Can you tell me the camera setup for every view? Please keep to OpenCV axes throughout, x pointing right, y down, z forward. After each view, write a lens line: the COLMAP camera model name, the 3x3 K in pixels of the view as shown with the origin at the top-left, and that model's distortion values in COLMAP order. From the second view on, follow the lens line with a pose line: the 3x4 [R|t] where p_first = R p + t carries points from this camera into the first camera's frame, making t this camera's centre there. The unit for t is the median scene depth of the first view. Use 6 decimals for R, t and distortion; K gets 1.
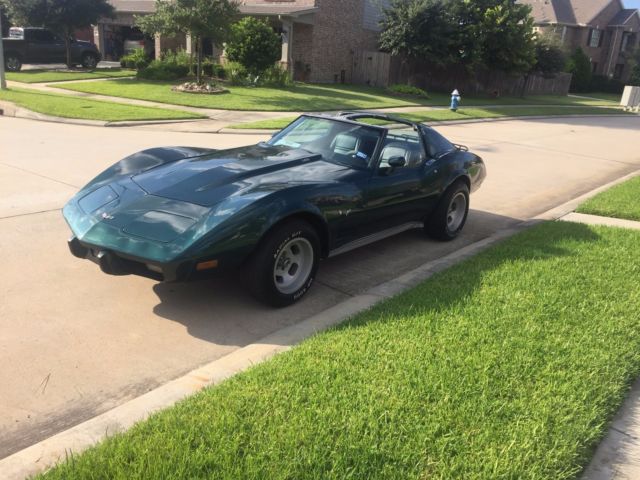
lens RADIAL K [[548.3, 0, 321.6], [0, 548.3, 227.0], [0, 0, 1]] dist [0.080912, -0.084908]
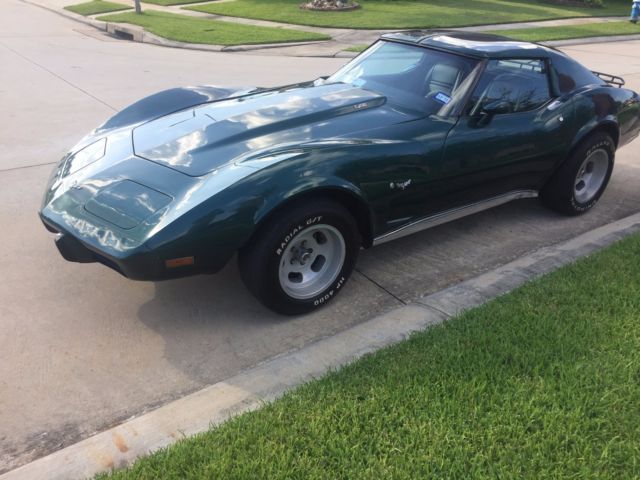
lens RADIAL K [[558.3, 0, 320.0], [0, 558.3, 240.0], [0, 0, 1]] dist [0.085750, -0.100408]
pose [[0.967539, 0.067470, -0.243548, 0.023823], [-0.029980, 0.987541, 0.154478, -0.012608], [0.250937, -0.142162, 0.957508, 0.054106]]
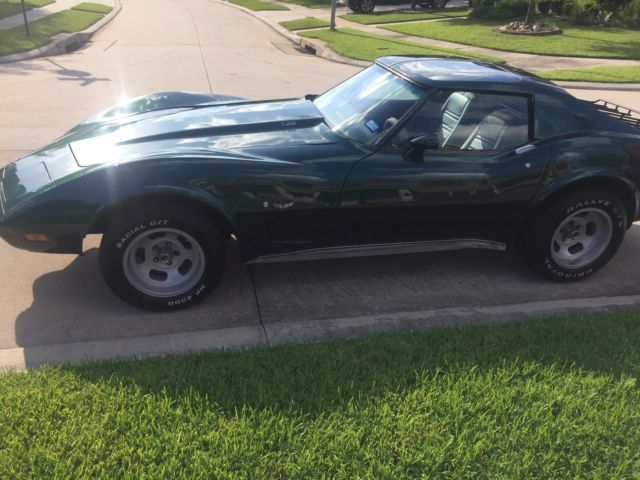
lens RADIAL K [[555.2, 0, 299.1], [0, 555.2, 239.5], [0, 0, 1]] dist [0.082205, -0.087935]
pose [[0.792208, 0.221789, -0.568520, 0.091831], [-0.157807, 0.974384, 0.160226, -0.019802], [0.589494, -0.037216, 0.806915, 0.087433]]
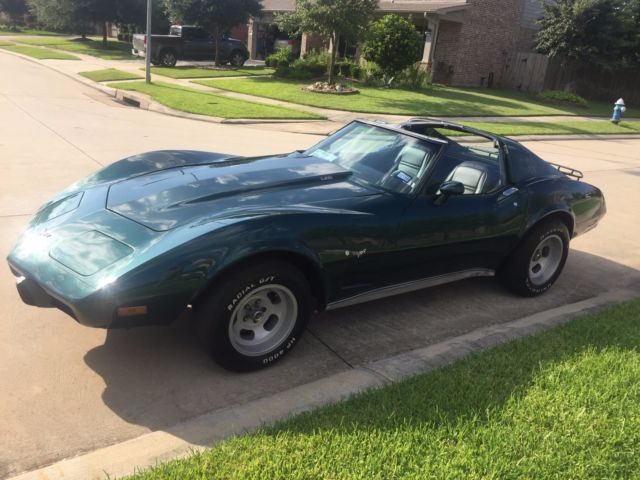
lens RADIAL K [[558.3, 0, 320.0], [0, 558.3, 240.0], [0, 0, 1]] dist [0.085750, -0.100408]
pose [[0.965342, 0.099179, -0.241408, 0.034659], [-0.095930, 0.995069, 0.025205, -0.011444], [0.242718, -0.001173, 0.970096, 0.049418]]
